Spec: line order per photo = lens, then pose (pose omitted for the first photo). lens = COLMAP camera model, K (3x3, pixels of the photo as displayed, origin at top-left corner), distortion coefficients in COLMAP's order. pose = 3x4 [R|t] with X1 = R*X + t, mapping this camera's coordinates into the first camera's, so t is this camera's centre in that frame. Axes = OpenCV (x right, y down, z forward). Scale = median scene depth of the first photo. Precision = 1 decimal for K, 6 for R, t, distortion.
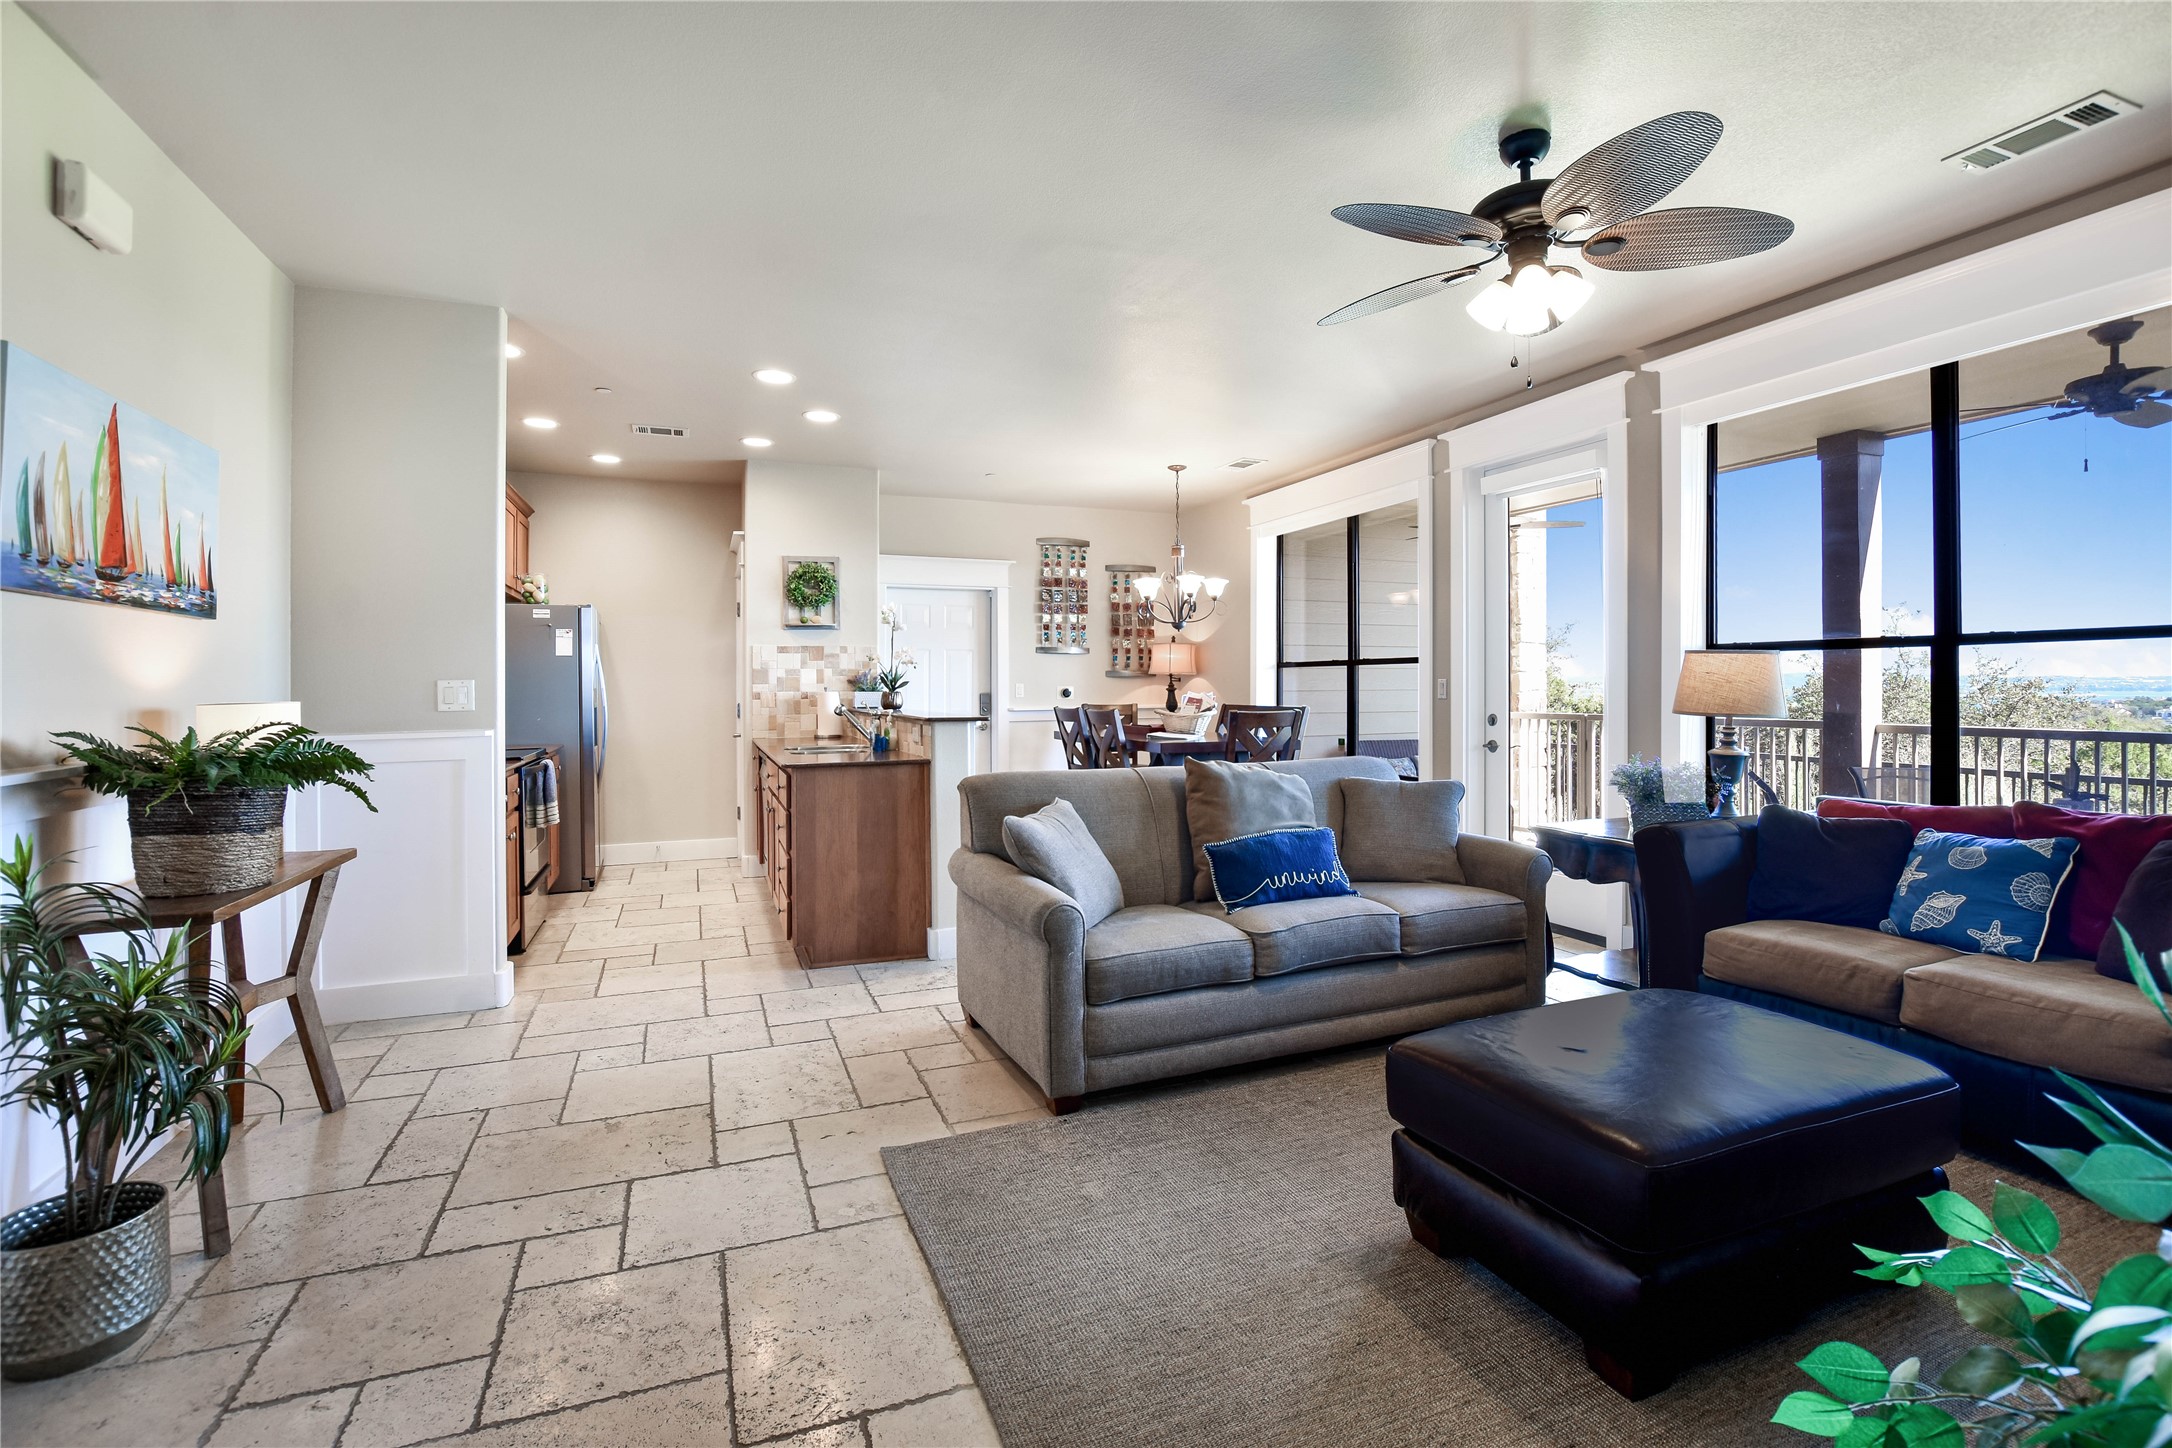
lens RADIAL K [[976.7, 0, 1090.6], [0, 976.7, 677.4], [0, 0, 1]] dist [-0.024081, 0.000355]
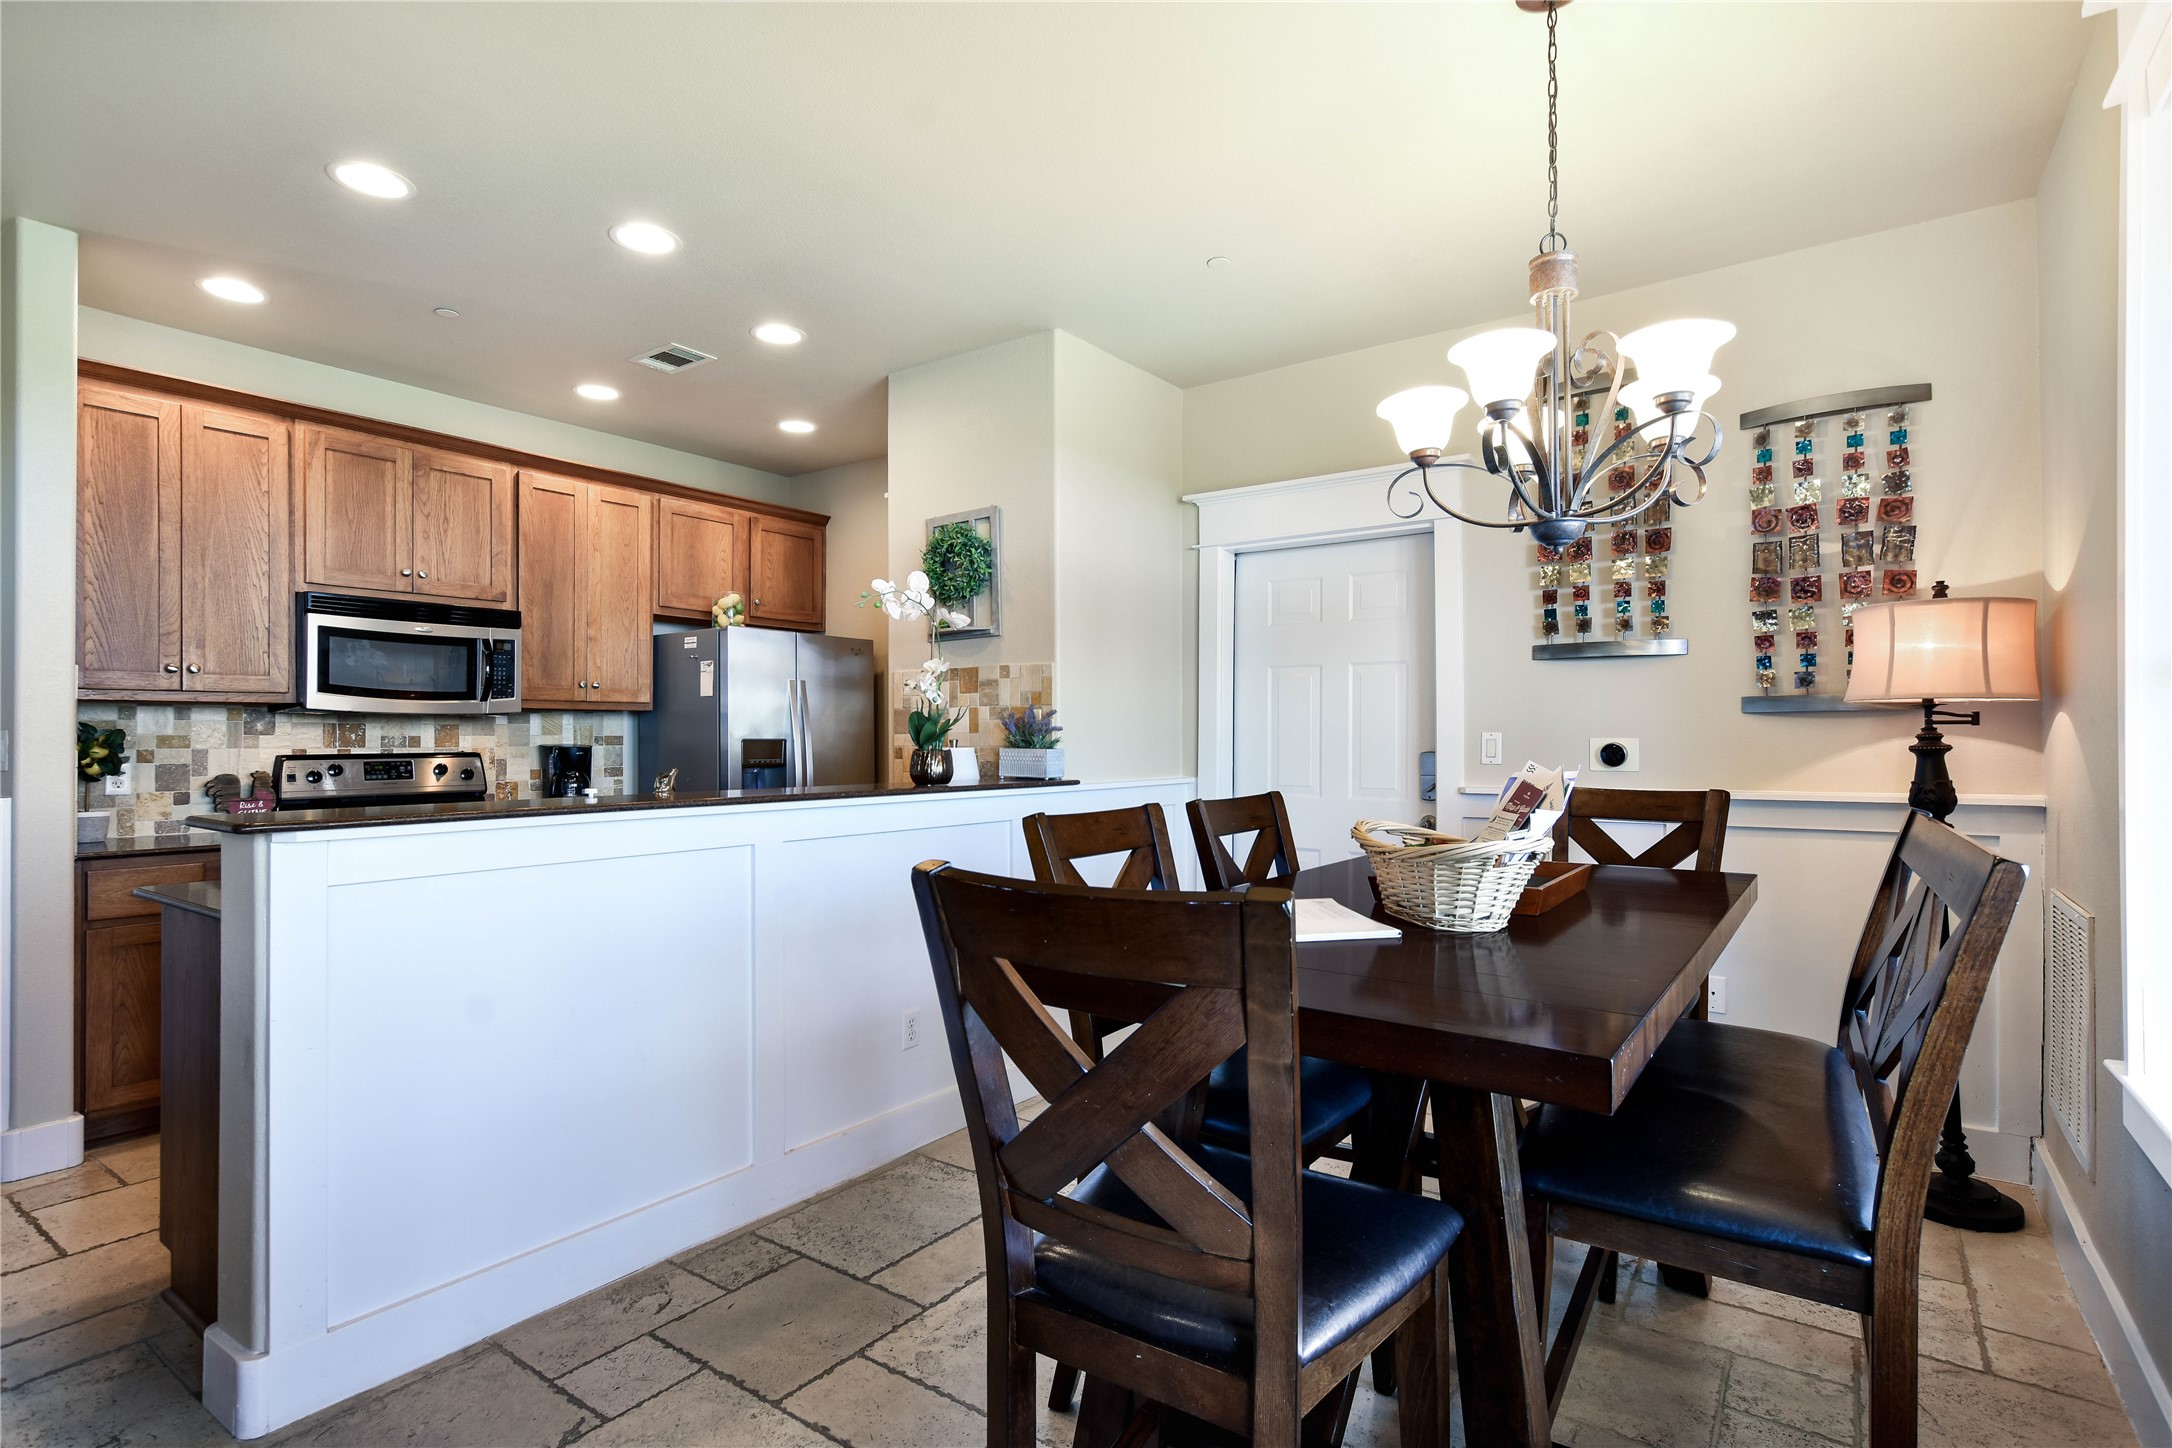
lens RADIAL K [[1064.5, 0, 1087.9], [0, 1064.5, 732.3], [0, 0, 1]] dist [0.001682, -0.000337]
pose [[0.531084, -0.000873, -0.847319, 0.295621], [0.007273, 0.999967, 0.003528, 0.004359], [0.847288, -0.008037, 0.531073, 0.742544]]
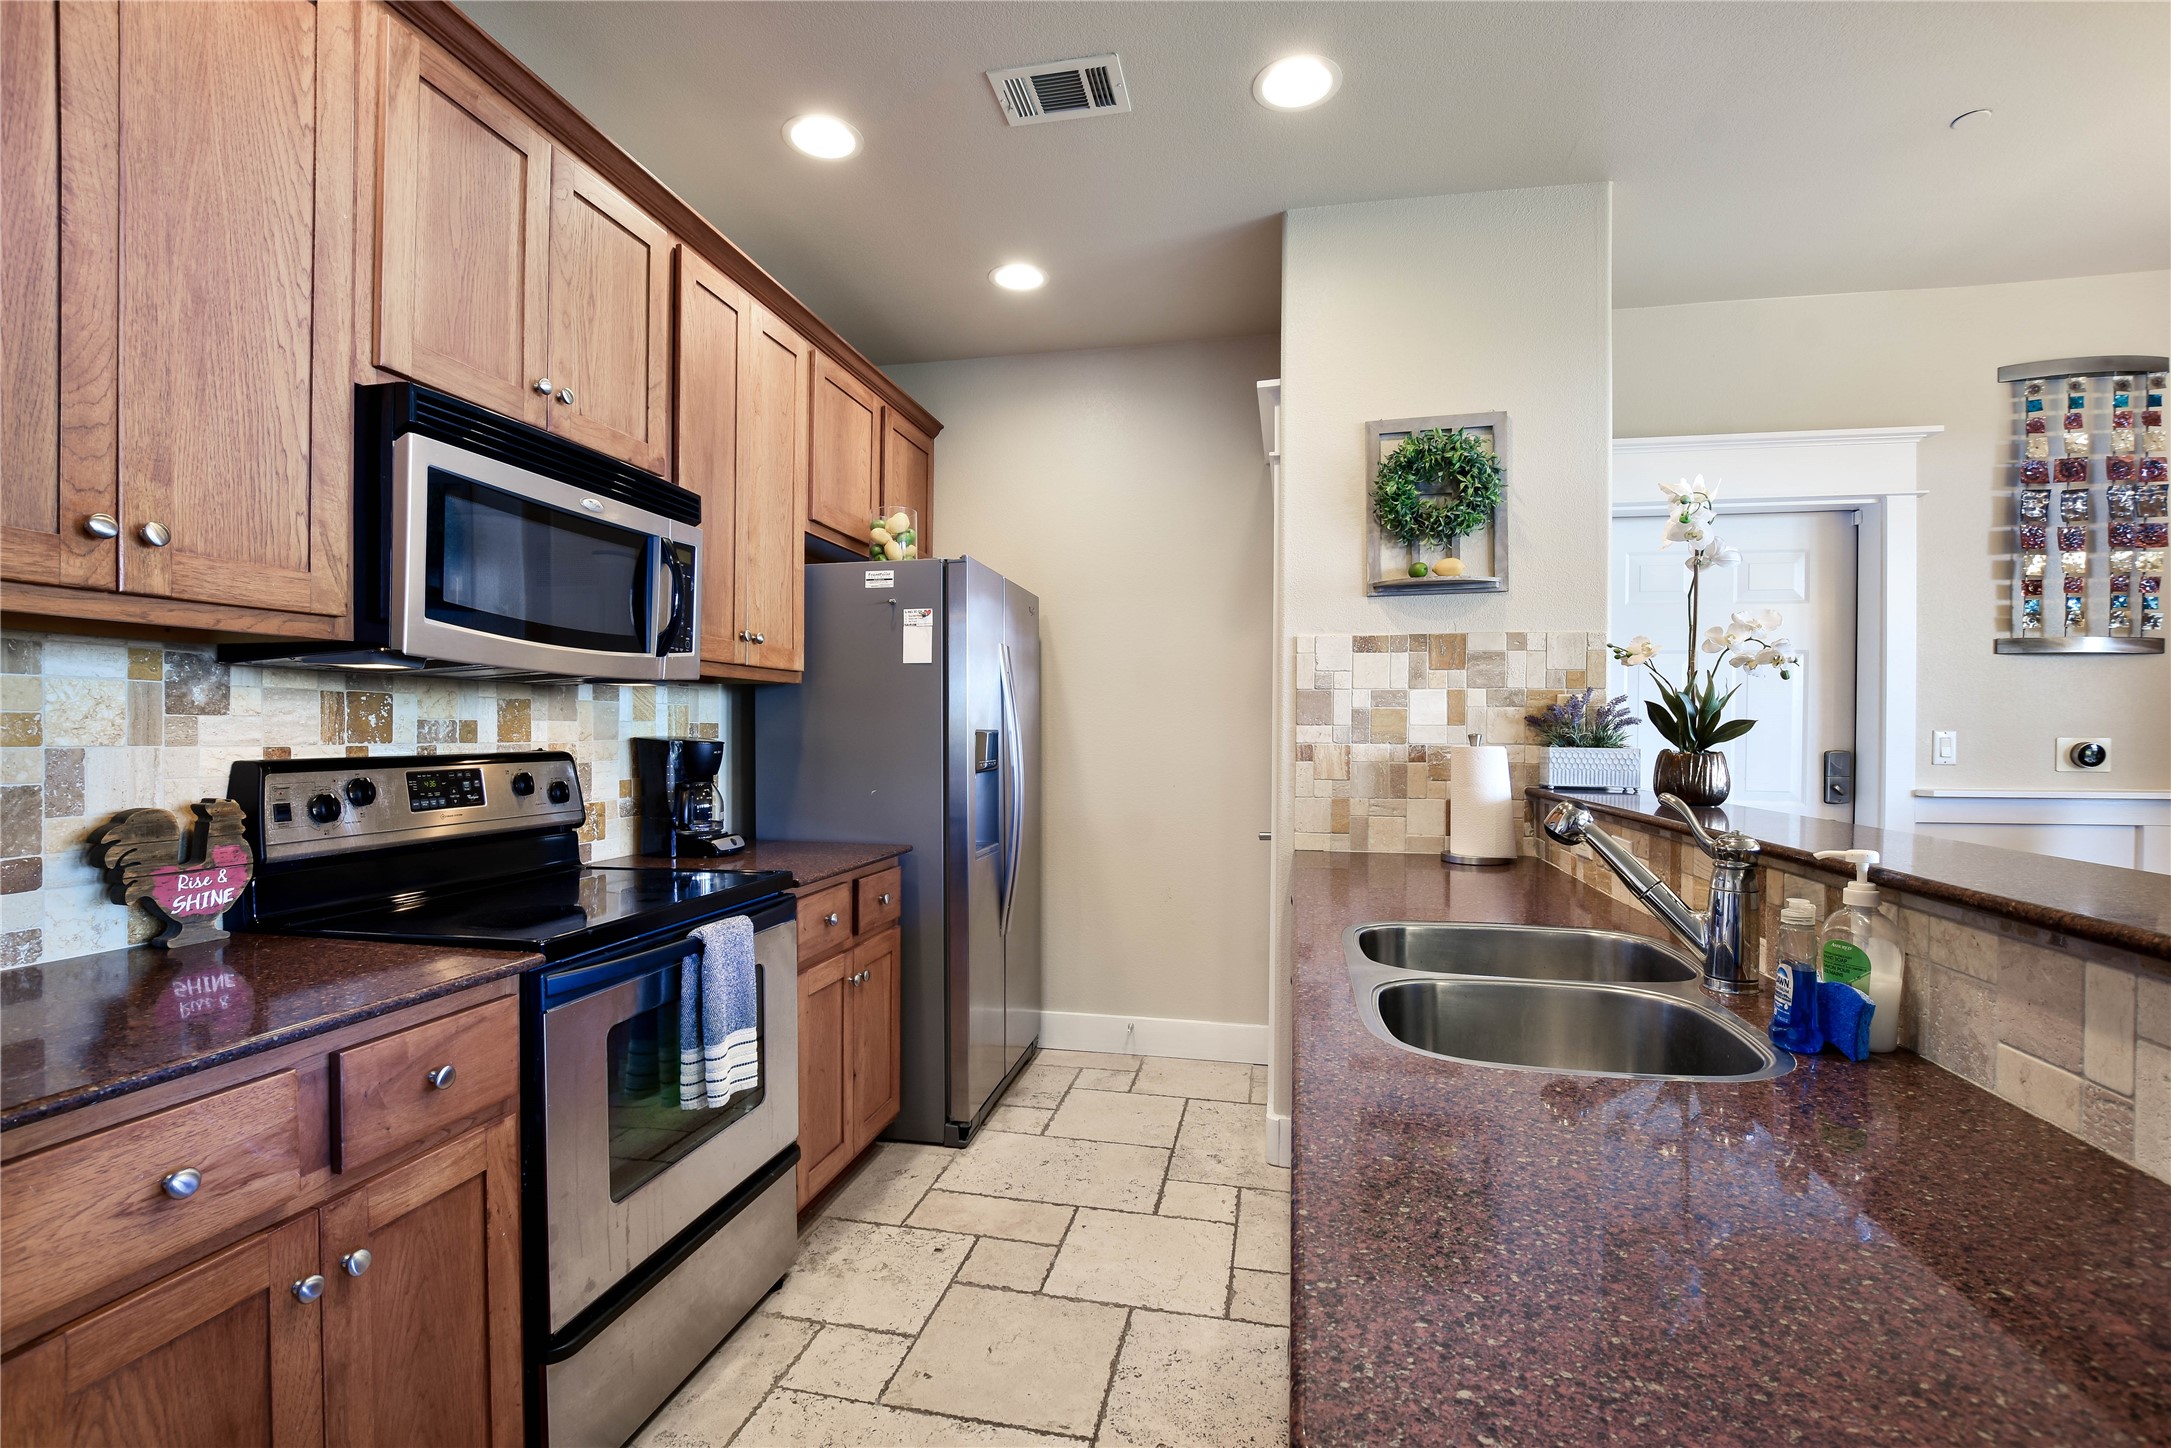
lens RADIAL K [[967.6, 0, 1078.9], [0, 967.6, 739.8], [0, 0, 1]] dist [-0.031396, 0.006494]
pose [[0.822711, 0.015889, -0.568238, -0.181959], [-0.005052, 0.999774, 0.020642, 0.004995], [0.568437, -0.014112, 0.822605, 0.590368]]
